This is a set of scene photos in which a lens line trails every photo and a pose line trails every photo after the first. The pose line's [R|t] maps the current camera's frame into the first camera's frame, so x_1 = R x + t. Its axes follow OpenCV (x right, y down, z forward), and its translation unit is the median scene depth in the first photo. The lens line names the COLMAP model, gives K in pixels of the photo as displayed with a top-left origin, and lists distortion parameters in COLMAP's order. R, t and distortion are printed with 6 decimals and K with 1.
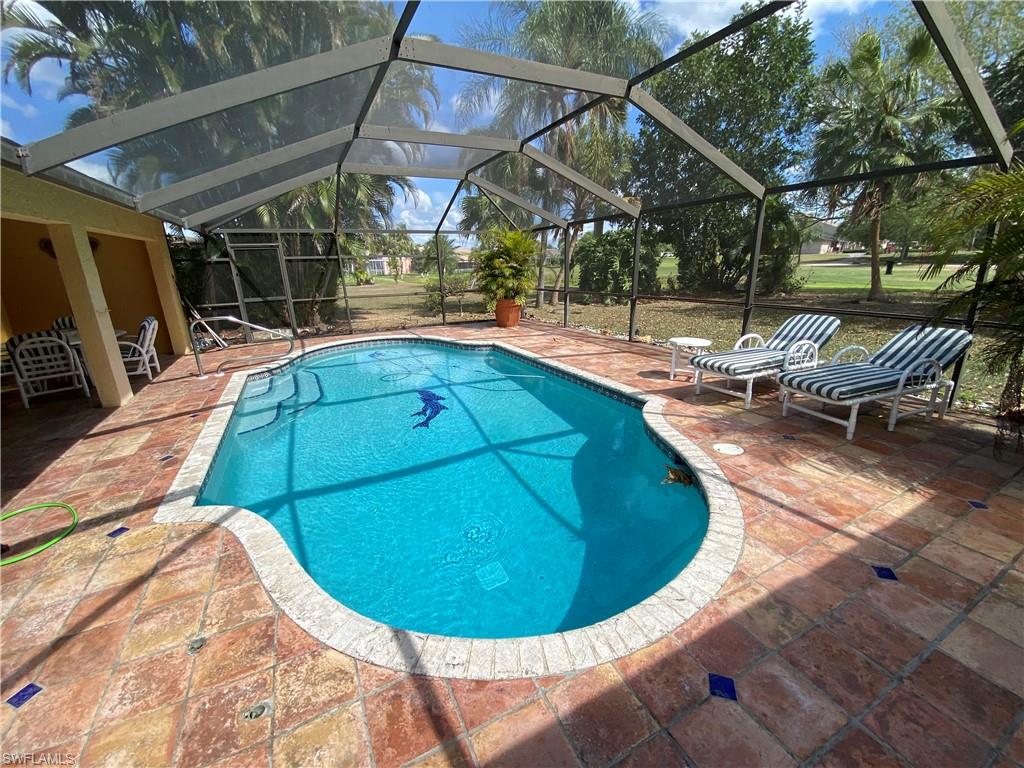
lens RADIAL K [[410.2, 0, 512.0], [0, 410.2, 384.0], [0, 0, 1]] dist [0.028381, -0.024771]
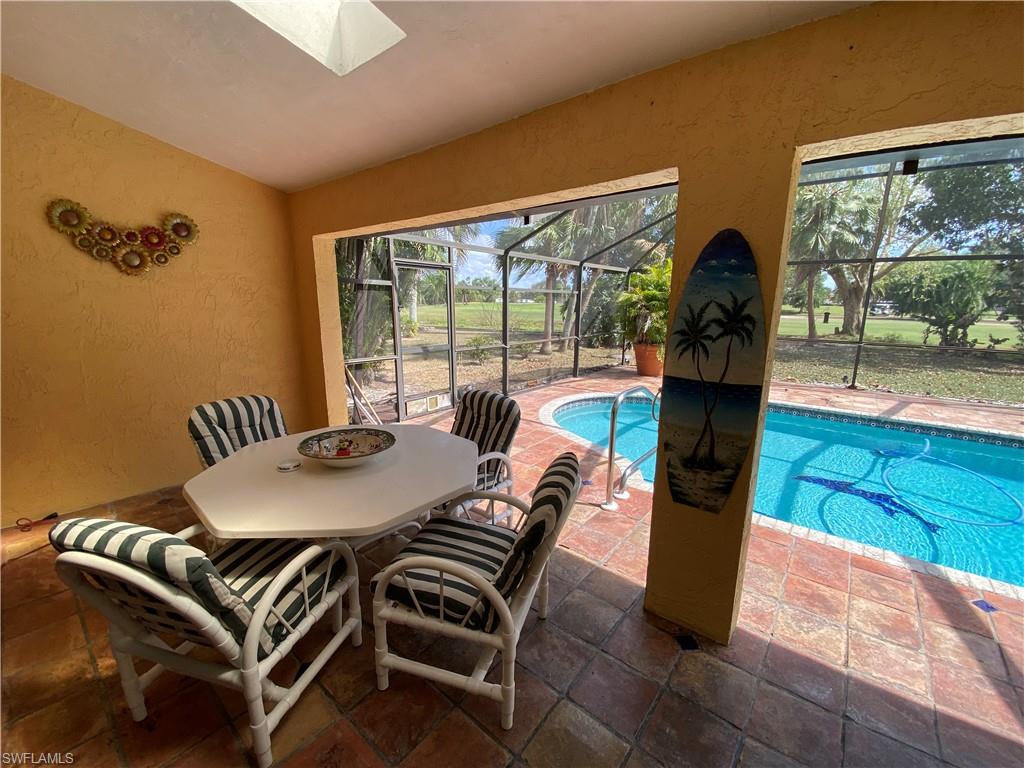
lens RADIAL K [[410.2, 0, 512.0], [0, 410.2, 384.0], [0, 0, 1]] dist [0.028381, -0.024771]
pose [[0.918307, -0.039973, 0.393846, -1.087866], [0.076887, 0.993953, -0.078393, -0.138468], [-0.388331, 0.102270, 0.915827, 0.576542]]
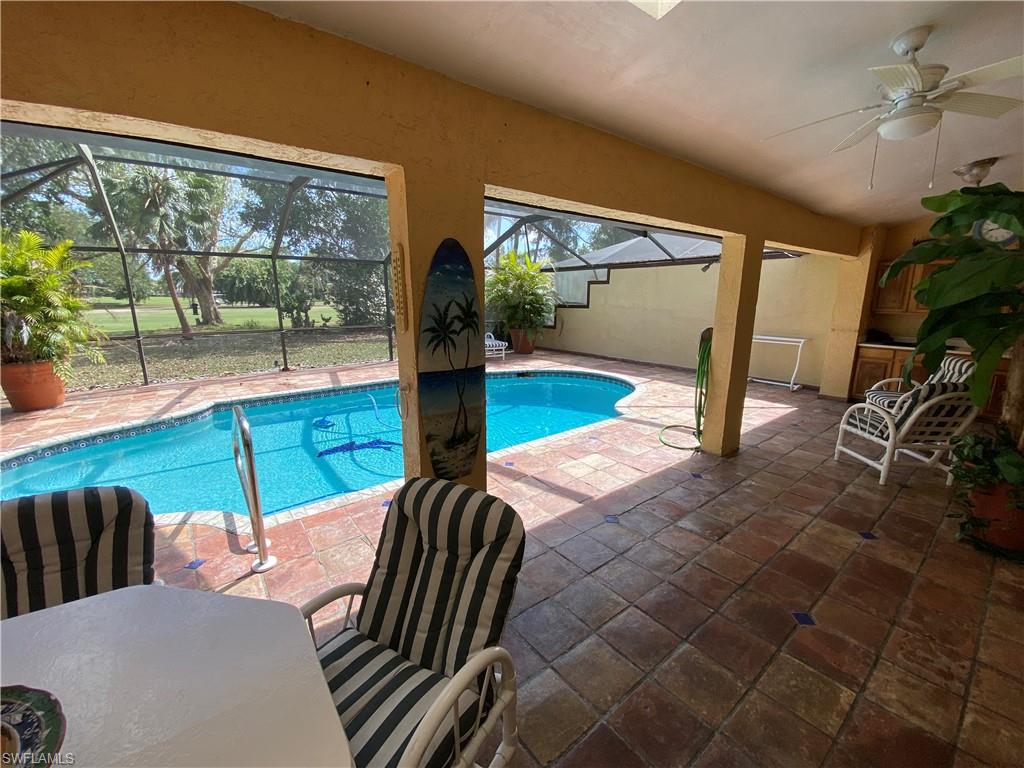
lens RADIAL K [[410.2, 0, 512.0], [0, 410.2, 384.0], [0, 0, 1]] dist [0.028381, -0.024771]
pose [[-0.192305, -0.176821, 0.965274, -1.184642], [0.281023, 0.932515, 0.226807, -0.205866], [-0.940237, 0.314880, -0.129637, 0.796692]]
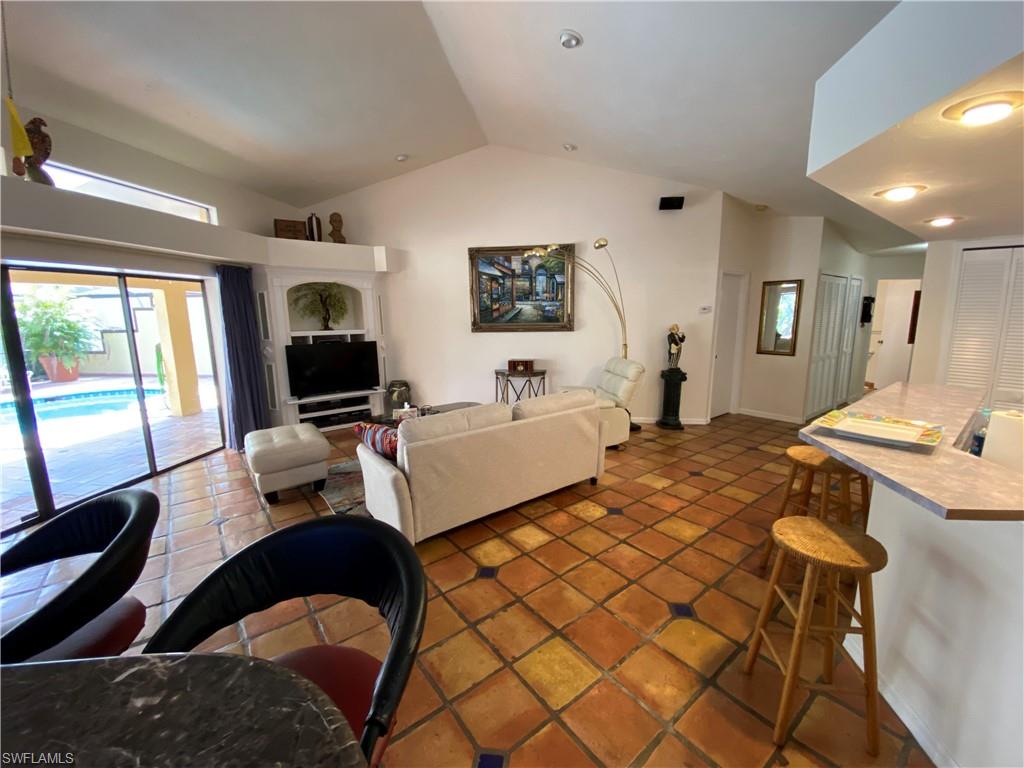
lens RADIAL K [[410.2, 0, 512.0], [0, 410.2, 384.0], [0, 0, 1]] dist [0.028381, -0.024771]
pose [[-0.823258, -0.054519, 0.565043, -2.022312], [0.197797, 0.905449, 0.375550, -0.174414], [-0.532093, 0.420939, -0.734635, 0.739966]]
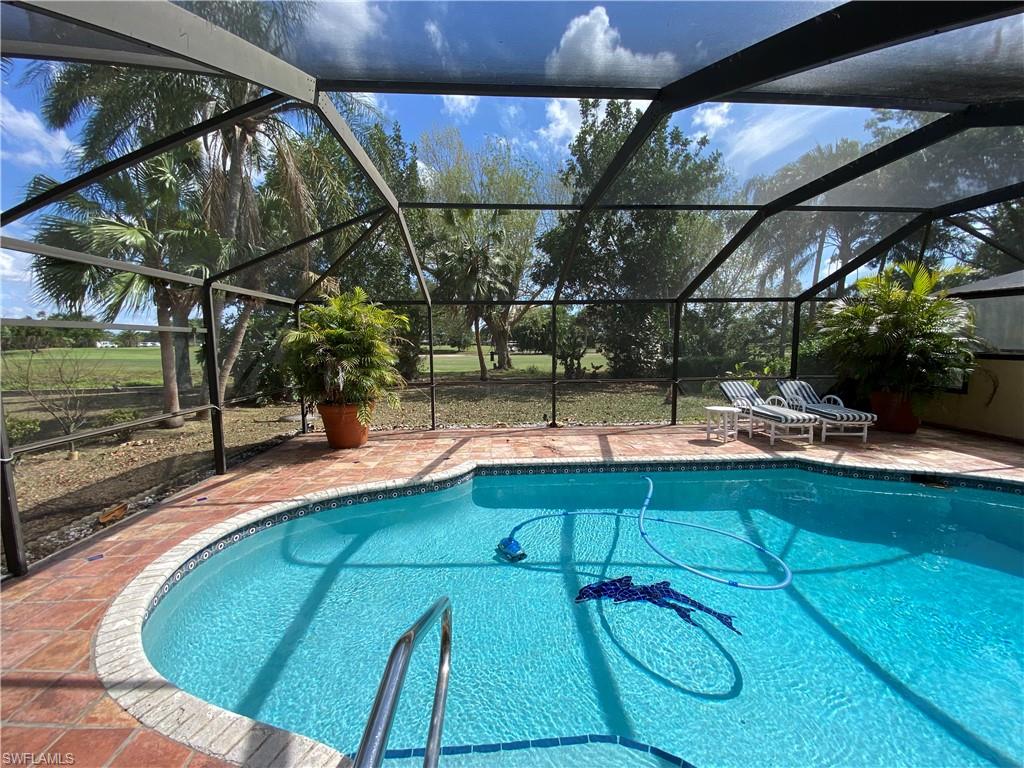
lens RADIAL K [[410.2, 0, 512.0], [0, 410.2, 384.0], [0, 0, 1]] dist [0.028381, -0.024771]
pose [[0.408916, -0.062911, 0.910401, -0.827723], [0.253894, 0.966076, -0.047281, -0.244886], [-0.876542, 0.250480, 0.411016, 0.895306]]
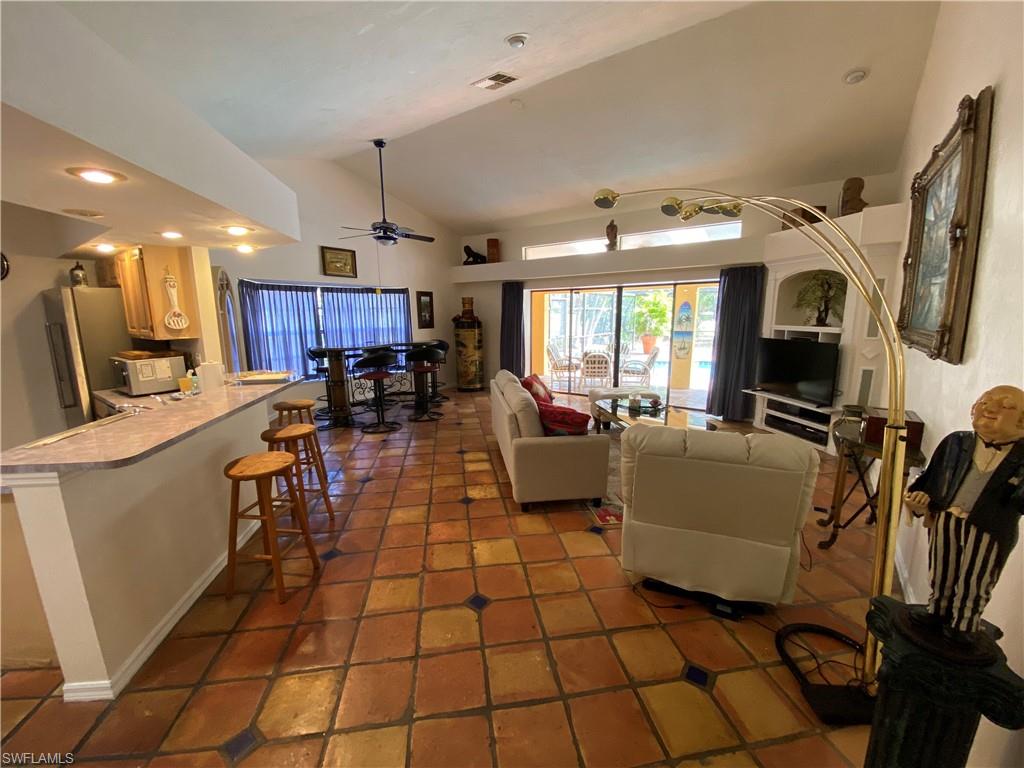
lens RADIAL K [[410.2, 0, 512.0], [0, 410.2, 384.0], [0, 0, 1]] dist [0.028381, -0.024771]
pose [[0.898279, -0.051897, 0.436350, -2.020985], [0.105284, 0.989497, -0.099054, 0.110535], [-0.426627, 0.134919, 0.894308, -0.218268]]
